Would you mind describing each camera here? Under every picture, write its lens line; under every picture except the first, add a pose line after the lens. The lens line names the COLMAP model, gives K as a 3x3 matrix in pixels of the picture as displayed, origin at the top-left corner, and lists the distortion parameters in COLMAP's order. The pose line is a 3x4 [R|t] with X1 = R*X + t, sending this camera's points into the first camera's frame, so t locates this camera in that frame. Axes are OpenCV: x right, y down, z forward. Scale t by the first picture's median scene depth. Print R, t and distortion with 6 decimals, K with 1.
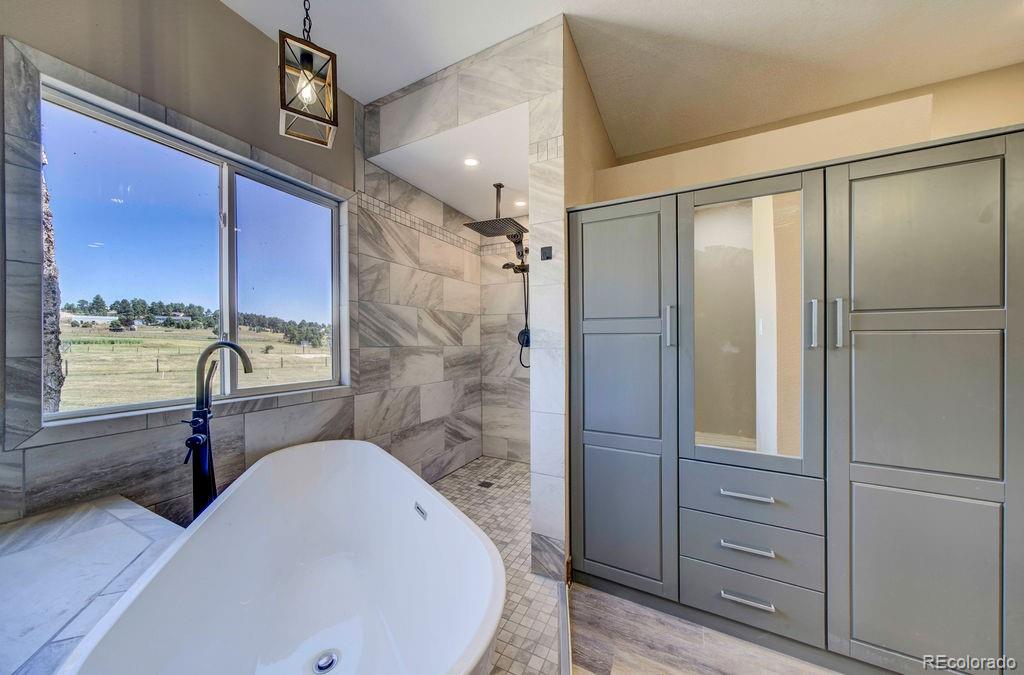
lens RADIAL K [[346.3, 0, 511.0], [0, 346.3, 338.8], [0, 0, 1]] dist [-0.002429, 0.000540]
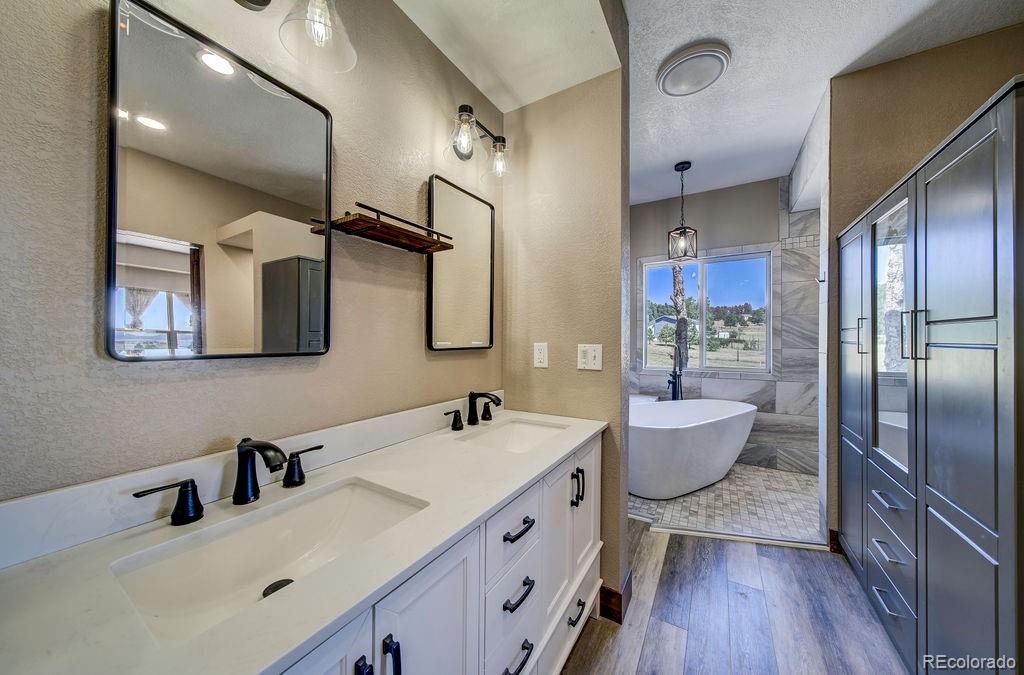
lens RADIAL K [[346.3, 0, 510.4], [0, 346.3, 340.2], [0, 0, 1]] dist [-0.002429, 0.000540]
pose [[-0.073907, -0.001770, -0.997264, 1.059528], [-0.000522, 0.999998, -0.001737, -0.006270], [0.997265, 0.000393, -0.073908, -0.015039]]
